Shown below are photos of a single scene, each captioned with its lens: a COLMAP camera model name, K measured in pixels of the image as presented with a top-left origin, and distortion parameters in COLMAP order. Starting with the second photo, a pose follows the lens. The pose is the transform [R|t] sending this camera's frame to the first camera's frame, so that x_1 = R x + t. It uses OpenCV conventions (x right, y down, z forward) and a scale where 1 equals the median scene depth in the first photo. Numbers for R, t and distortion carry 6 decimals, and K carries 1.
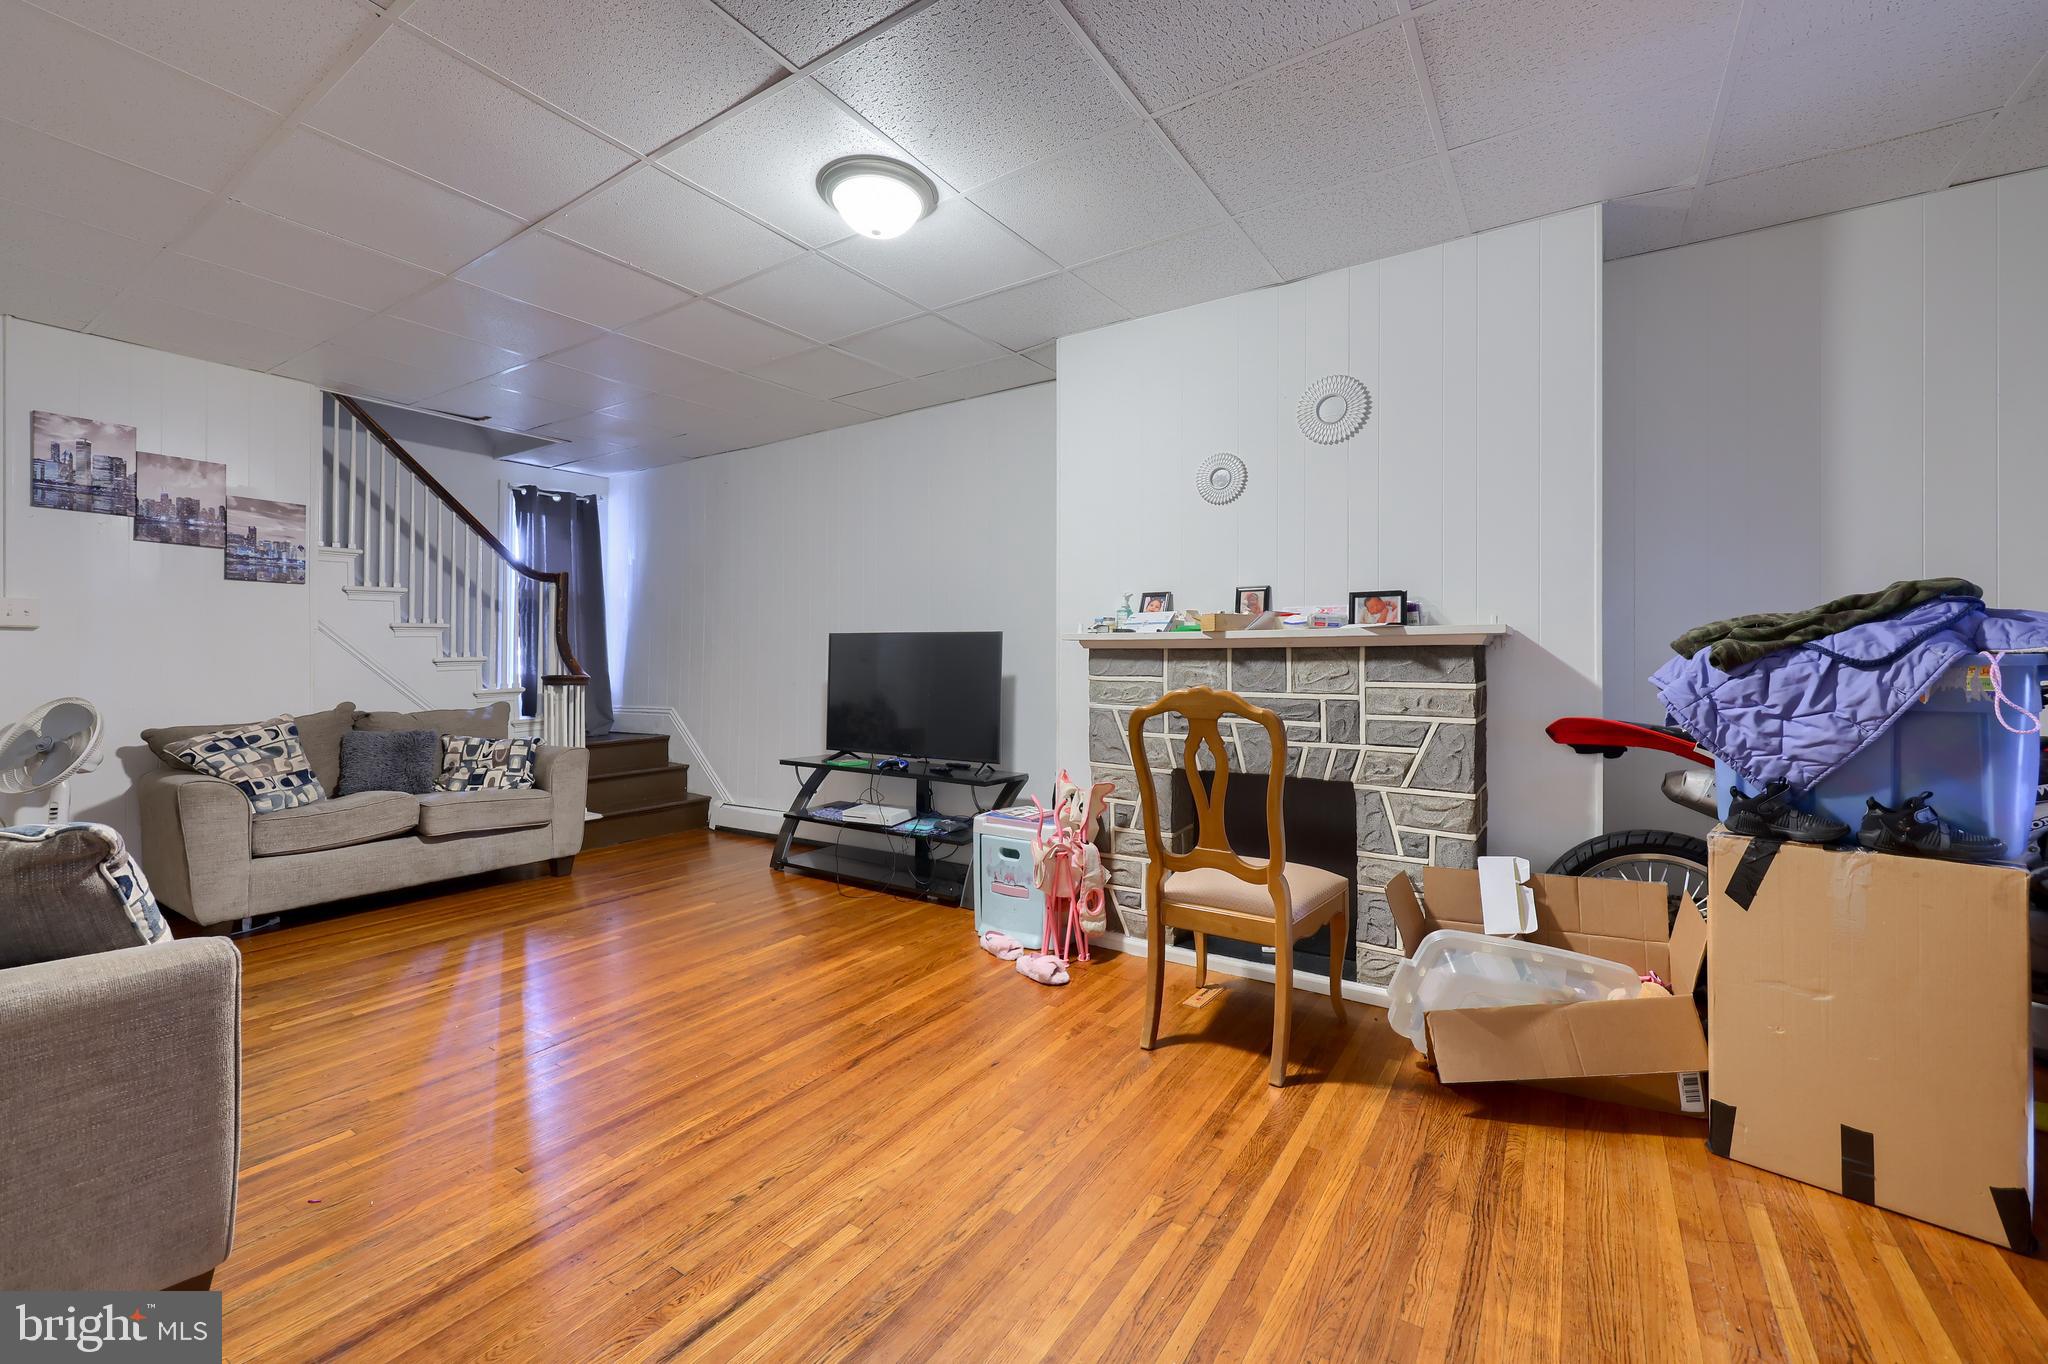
lens RADIAL K [[852.1, 0, 944.7], [0, 852.1, 667.4], [0, 0, 1]] dist [0.002233, 0.000088]
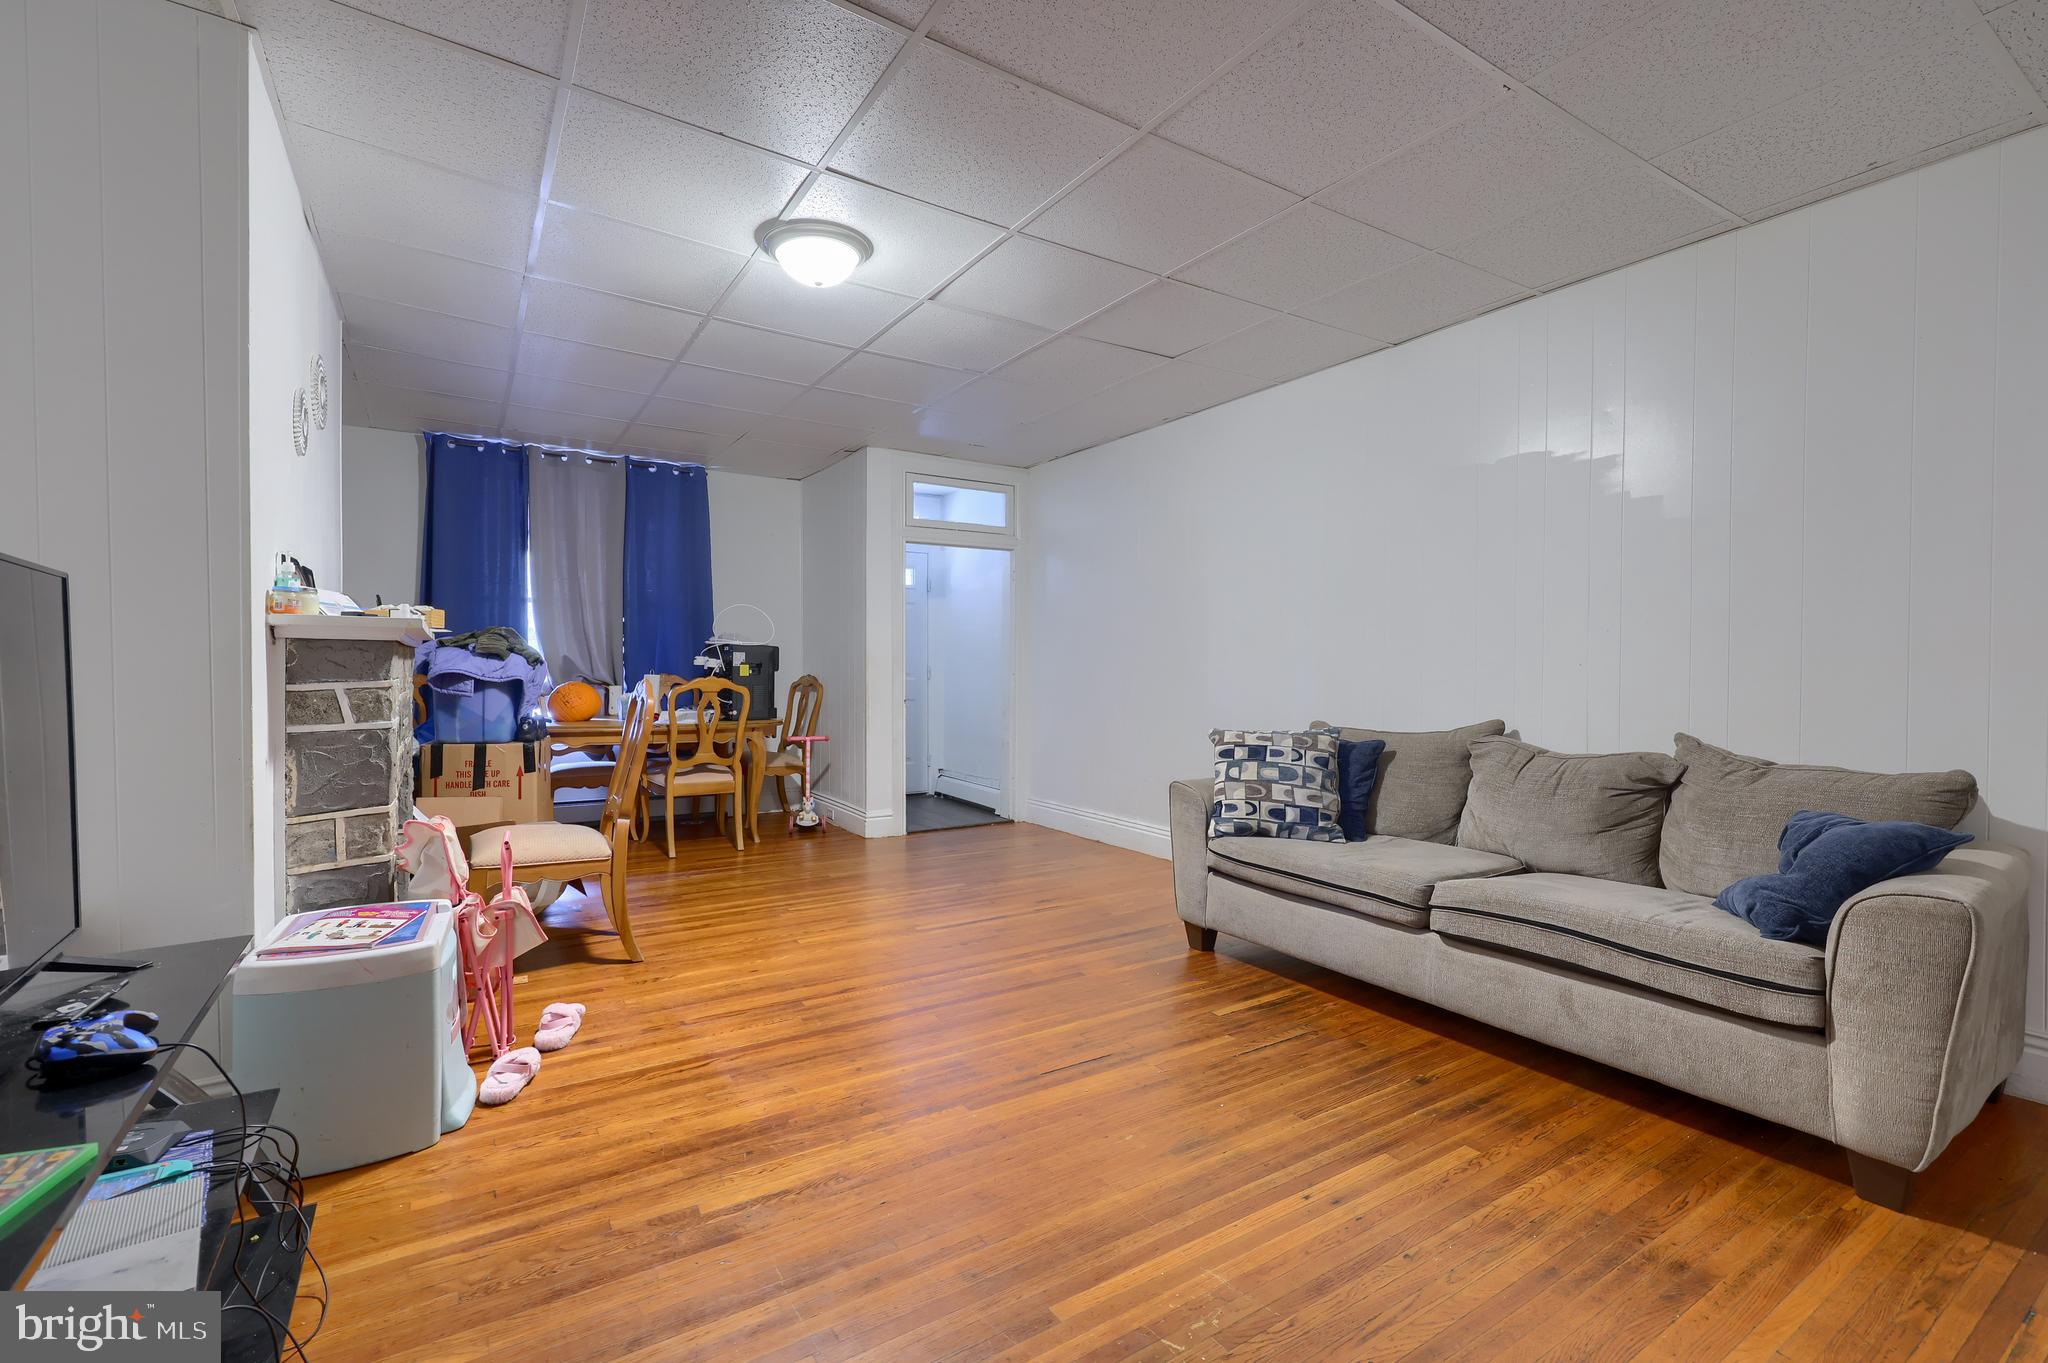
lens RADIAL K [[905.9, 0, 993.2], [0, 905.9, 686.0], [0, 0, 1]] dist [-0.000481, 0.000027]
pose [[-0.933647, -0.011315, 0.358014, -0.674269], [-0.000968, 0.999577, 0.029067, -0.008369], [-0.358192, 0.026791, -0.933264, 1.879353]]
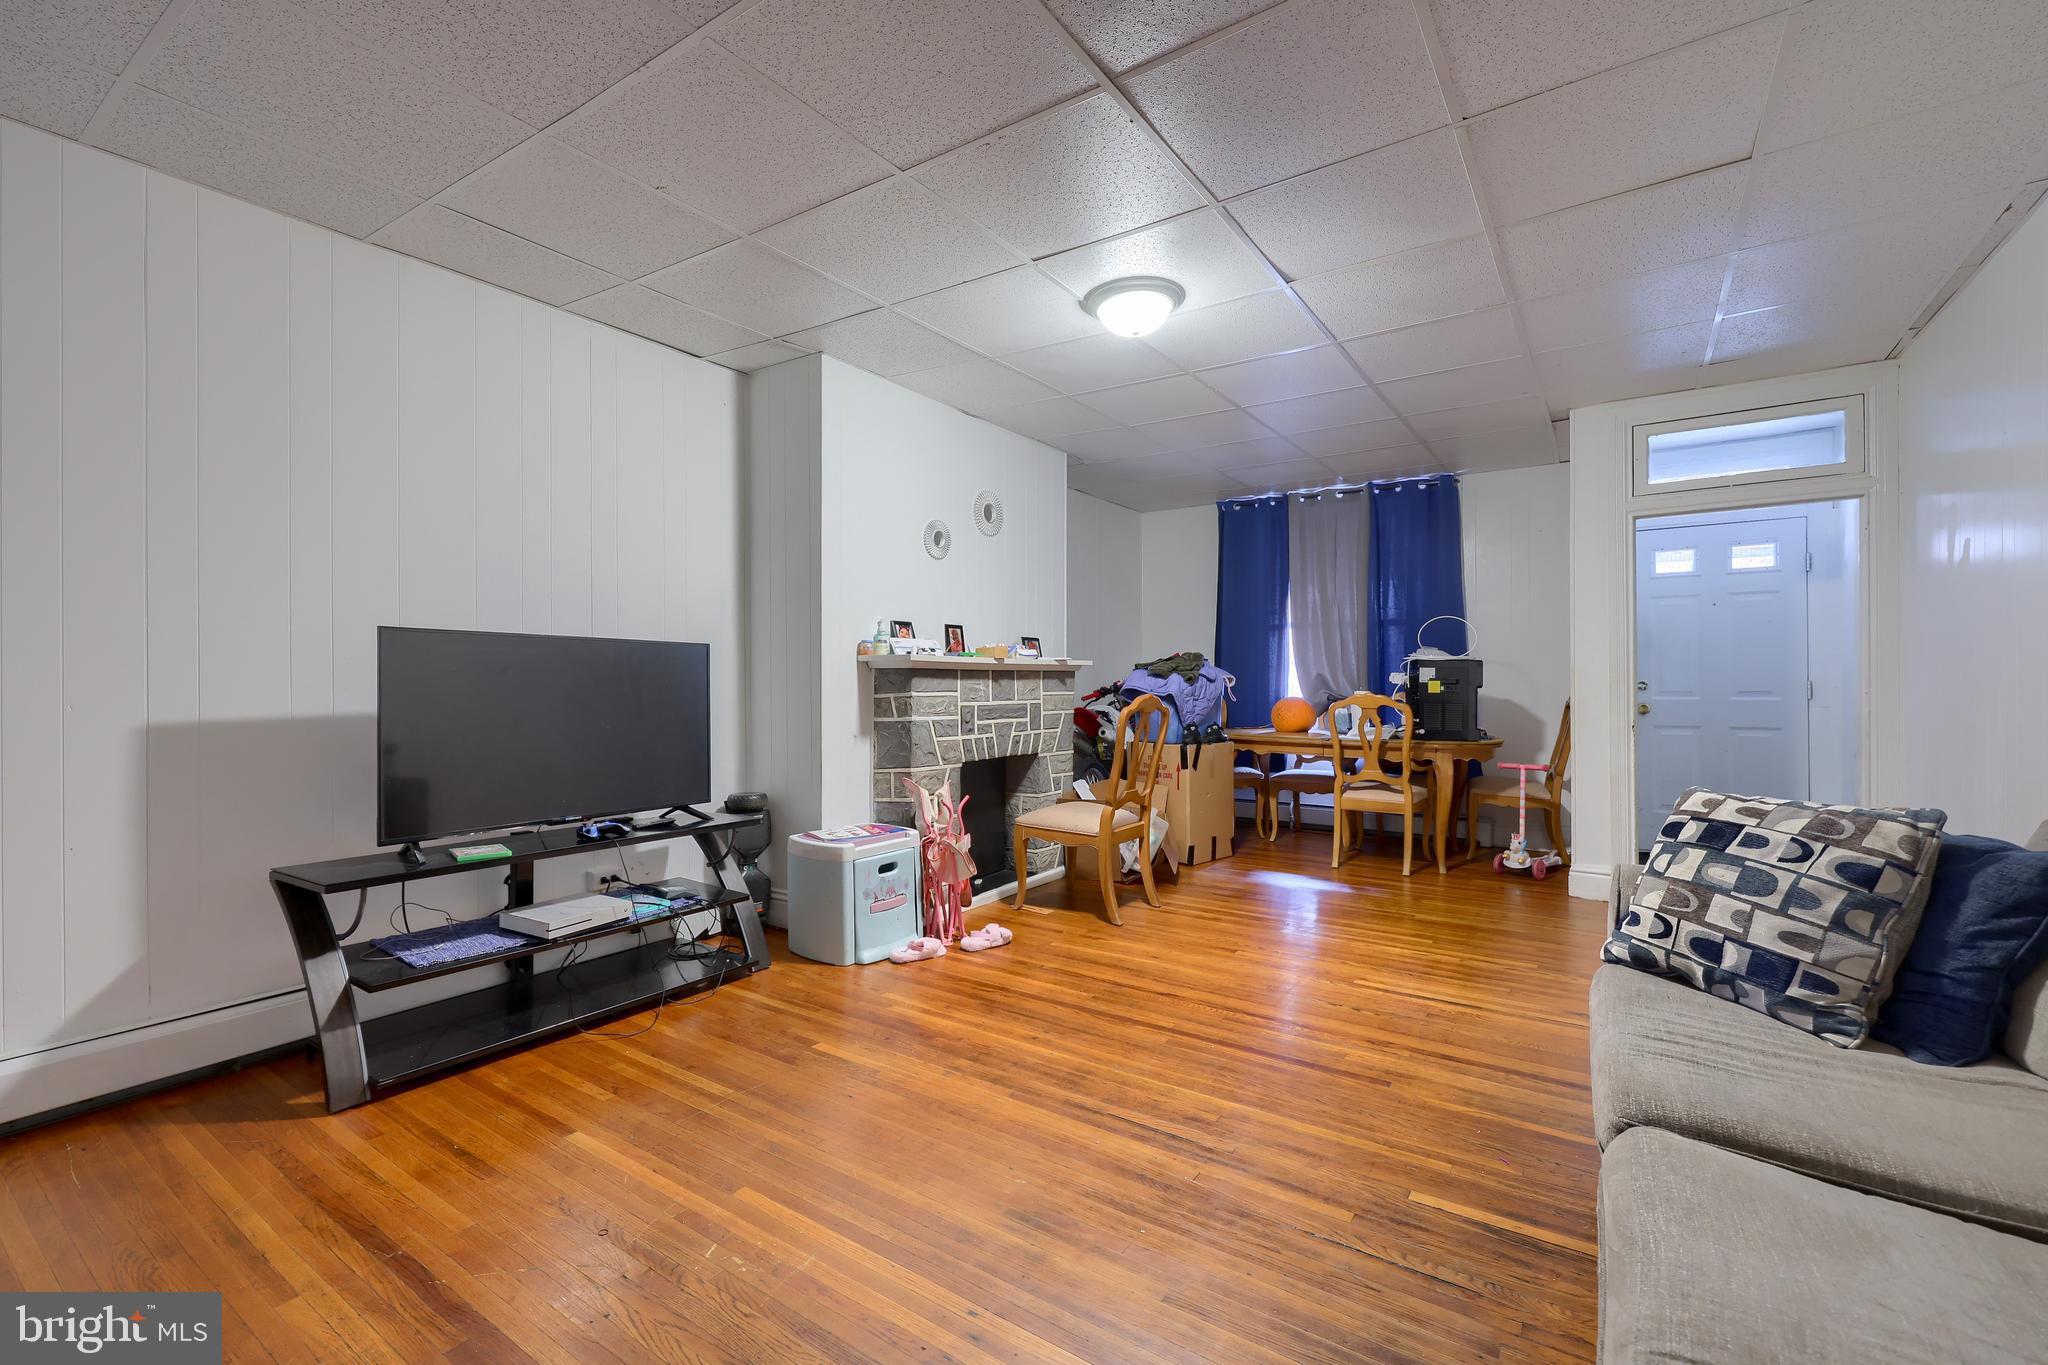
lens RADIAL K [[877.3, 0, 1024.0], [0, 877.3, 682.5], [0, 0, 1]] dist [0.000696, 0.000103]
pose [[-0.032846, -0.000211, 0.999460, -1.242430], [0.009891, 0.999951, 0.000536, -0.002529], [-0.999411, 0.009904, -0.032842, 1.107196]]
